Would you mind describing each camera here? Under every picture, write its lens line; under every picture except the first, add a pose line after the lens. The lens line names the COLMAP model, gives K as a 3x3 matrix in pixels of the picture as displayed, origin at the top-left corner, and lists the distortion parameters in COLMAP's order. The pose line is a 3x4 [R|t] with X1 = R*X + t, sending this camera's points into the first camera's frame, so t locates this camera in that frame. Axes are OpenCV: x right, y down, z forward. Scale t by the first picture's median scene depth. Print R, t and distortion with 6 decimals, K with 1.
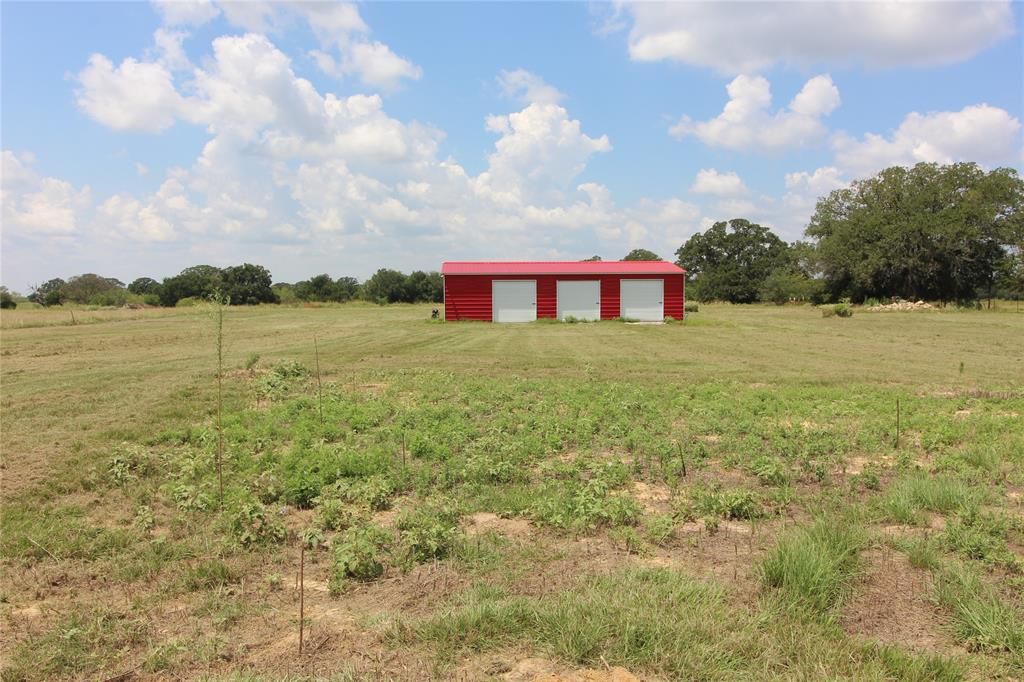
lens RADIAL K [[830.1, 0, 513.2], [0, 830.1, 297.7], [0, 0, 1]] dist [0.013164, 0.002373]
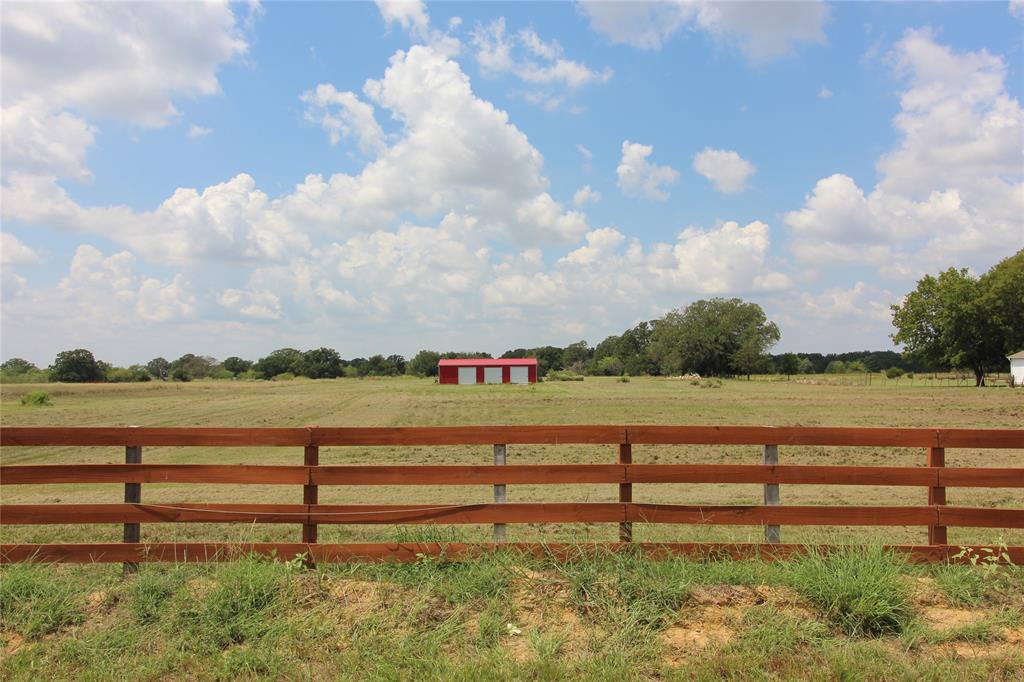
lens RADIAL K [[849.5, 0, 537.5], [0, 849.5, 341.4], [0, 0, 1]] dist [0.009199, 0.002774]
pose [[0.999526, -0.005172, -0.030363, 0.286328], [0.004110, 0.999380, -0.034954, -0.008162], [0.030525, 0.034813, 0.998928, -1.508893]]
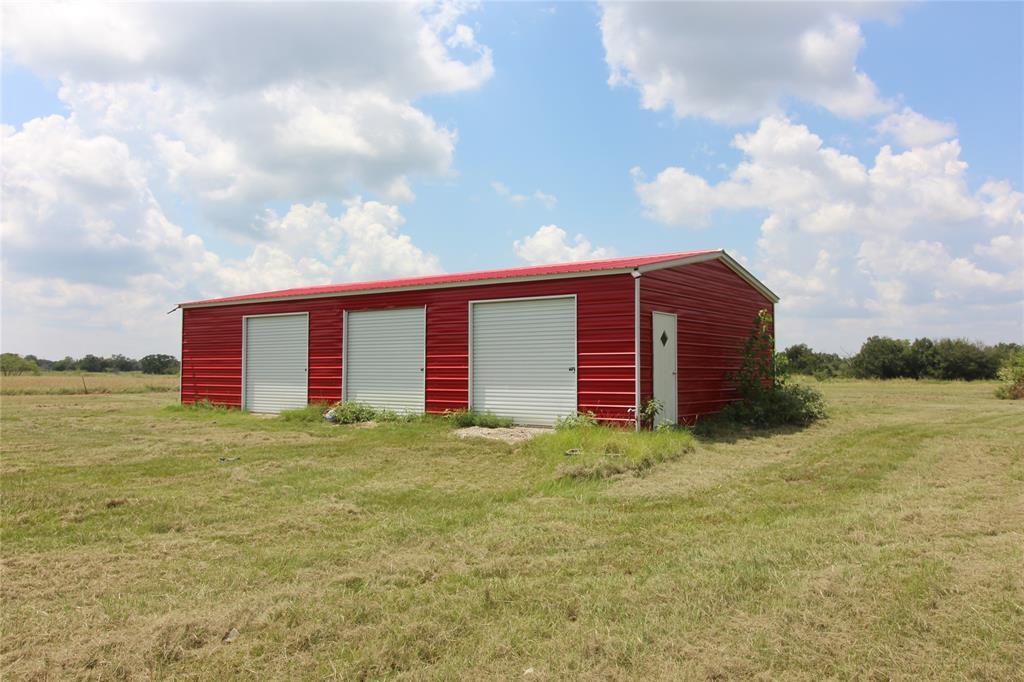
lens RADIAL K [[787.7, 0, 509.2], [0, 787.7, 318.6], [0, 0, 1]] dist [0.005684, -0.000636]
pose [[0.759376, -0.038237, -0.649527, 0.357370], [-0.006919, 0.997741, -0.066826, 0.007144], [0.650615, 0.055240, 0.757396, 0.760982]]
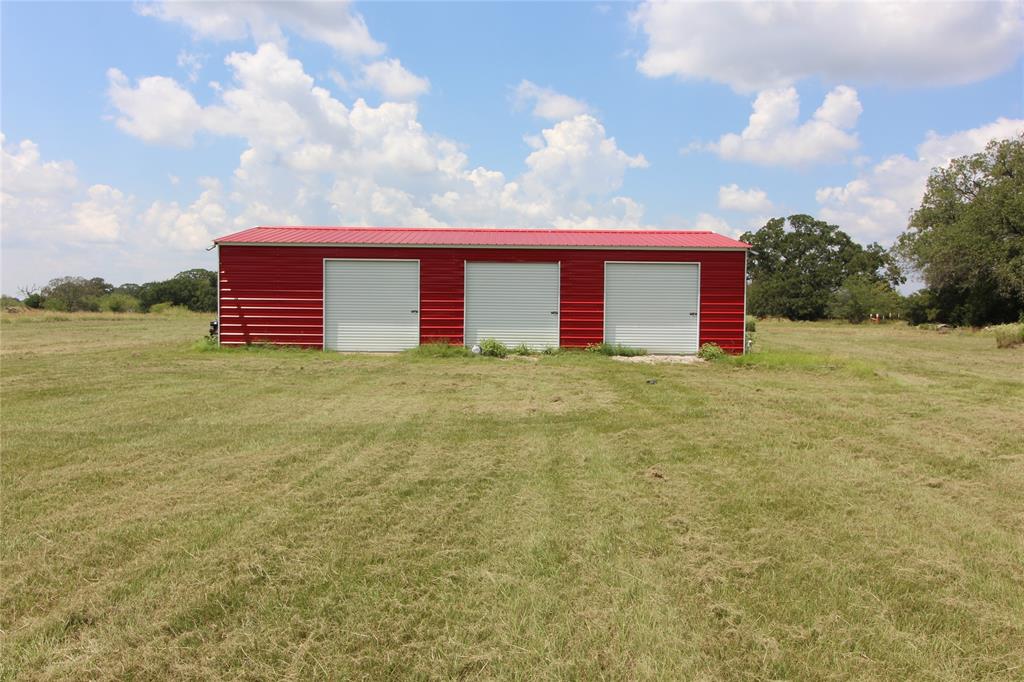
lens RADIAL K [[825.2, 0, 501.4], [0, 825.2, 330.3], [0, 0, 1]] dist [0.018815, -0.008519]
pose [[0.998274, 0.015887, -0.056539, 0.098519], [-0.014730, 0.999675, 0.020830, 0.007219], [0.056851, -0.019961, 0.998183, 0.543965]]
